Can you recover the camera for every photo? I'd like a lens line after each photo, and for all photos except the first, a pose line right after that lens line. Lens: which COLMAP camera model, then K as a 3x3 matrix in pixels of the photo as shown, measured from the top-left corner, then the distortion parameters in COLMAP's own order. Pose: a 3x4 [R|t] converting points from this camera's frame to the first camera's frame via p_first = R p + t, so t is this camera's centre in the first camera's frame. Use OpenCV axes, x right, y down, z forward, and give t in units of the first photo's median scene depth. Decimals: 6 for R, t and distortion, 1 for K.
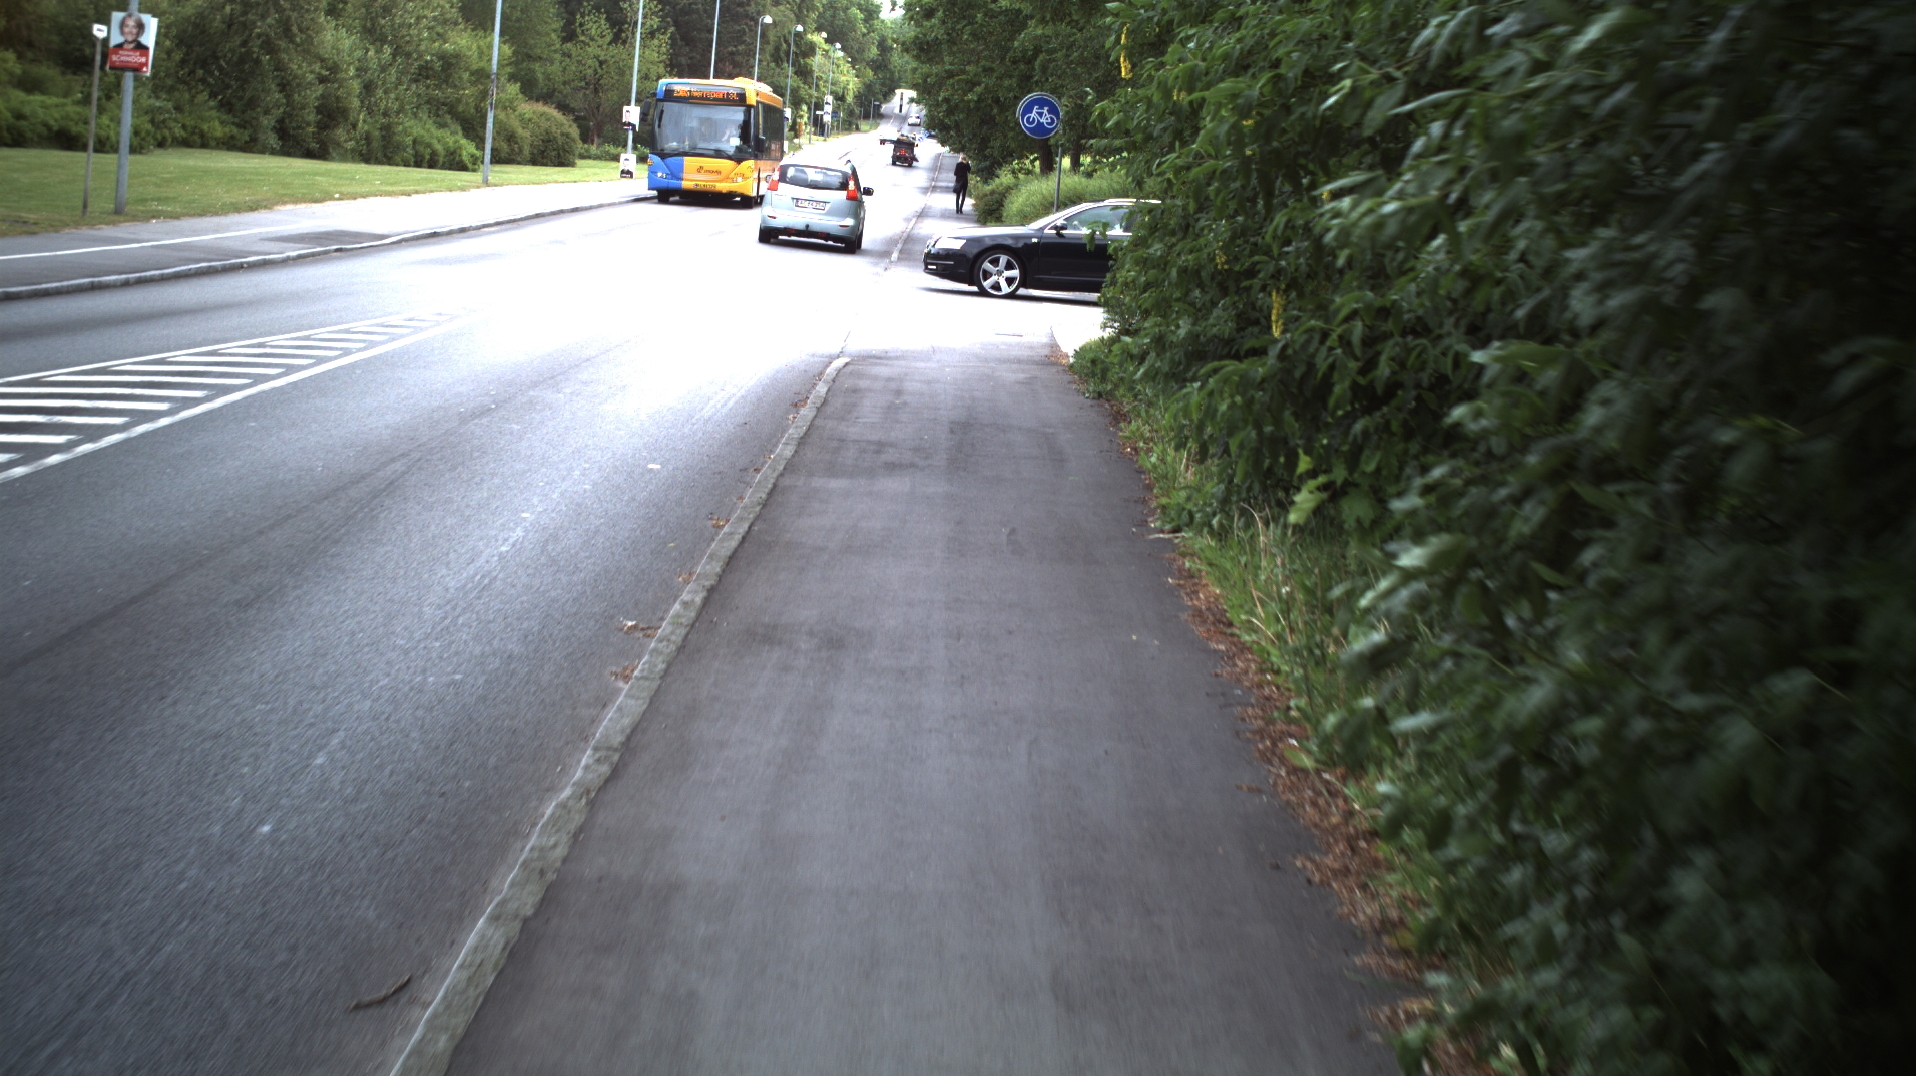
lens RADIAL K [[3481.2, 0, 958.0], [0, 3481.2, 538.0], [0, 0, 1]] dist [-0.290705, 0.404542]
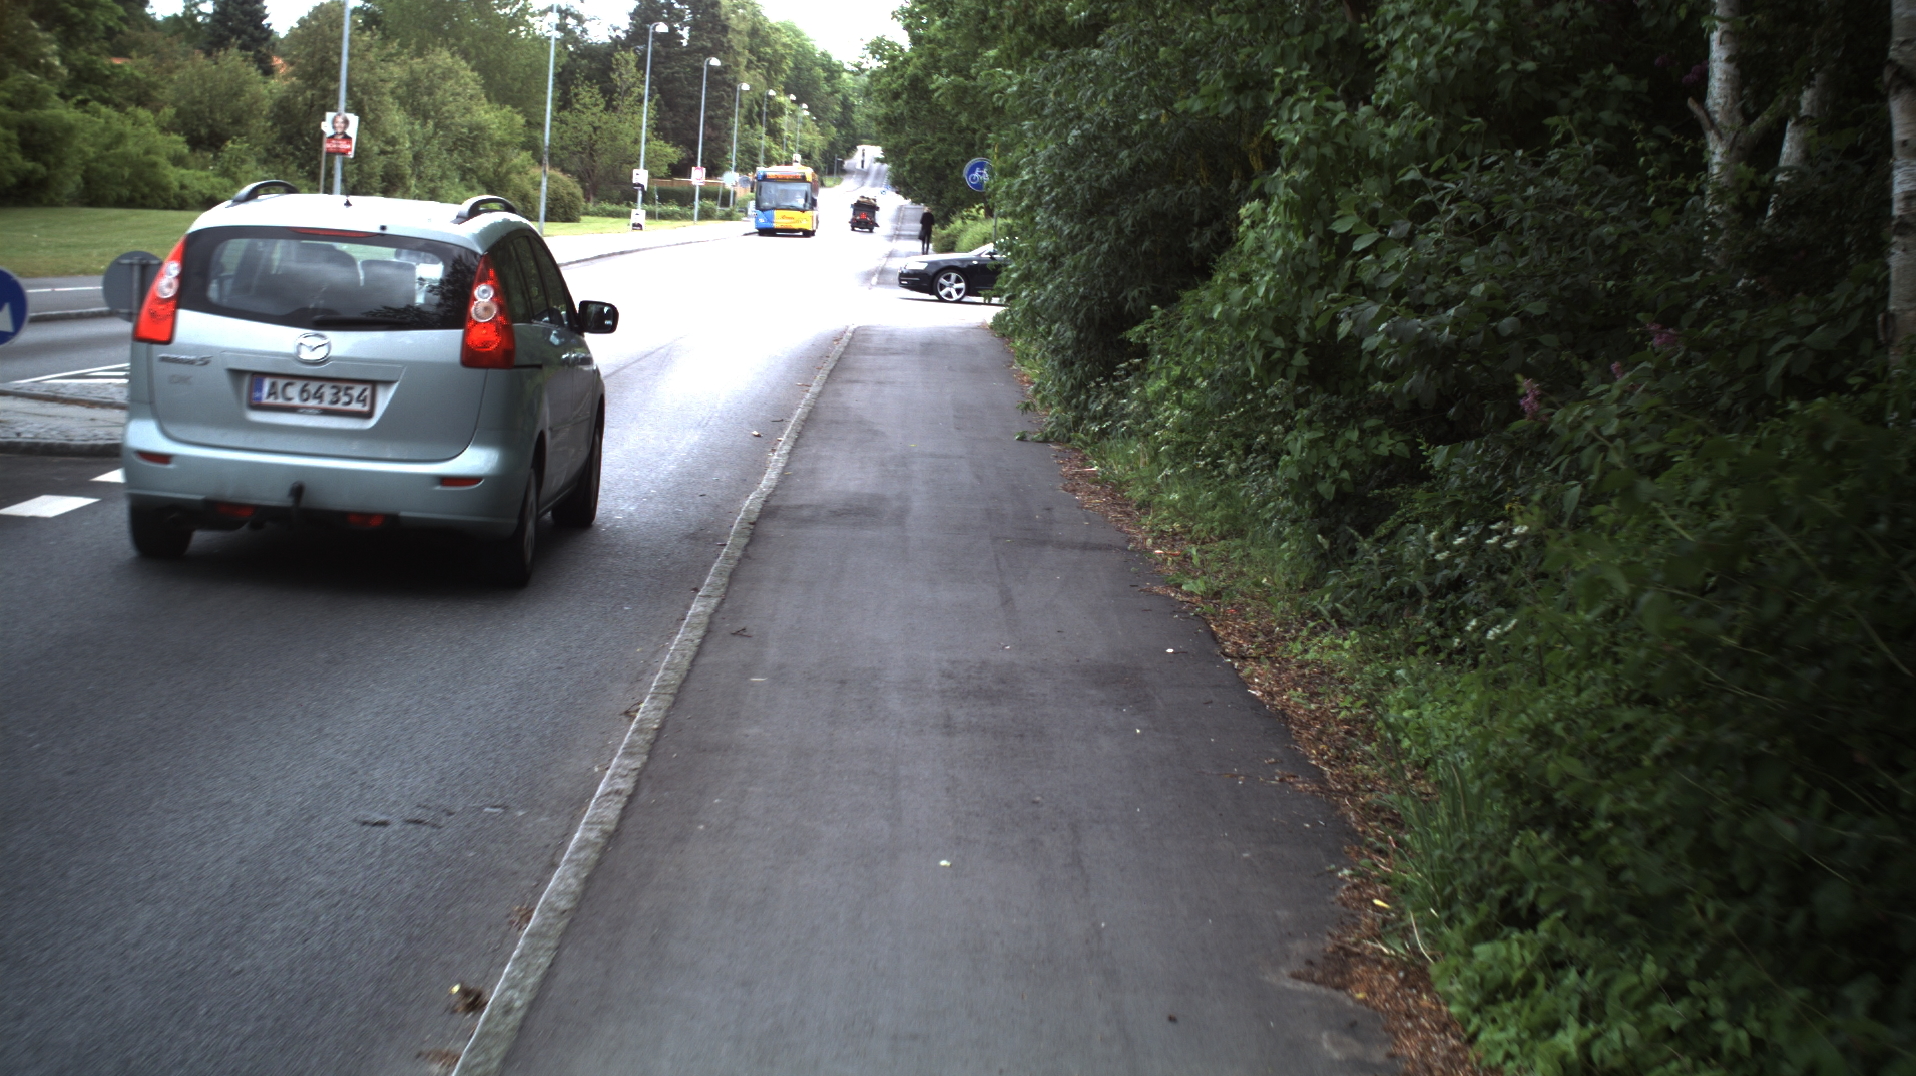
lens RADIAL K [[3481.2, 0, 958.0], [0, 3481.2, 538.0], [0, 0, 1]] dist [-0.290705, 0.404542]
pose [[0.999790, -0.018019, 0.009733, -0.000809], [0.018162, 0.999725, -0.014839, 0.035284], [-0.009463, 0.015012, 0.999843, -0.311141]]
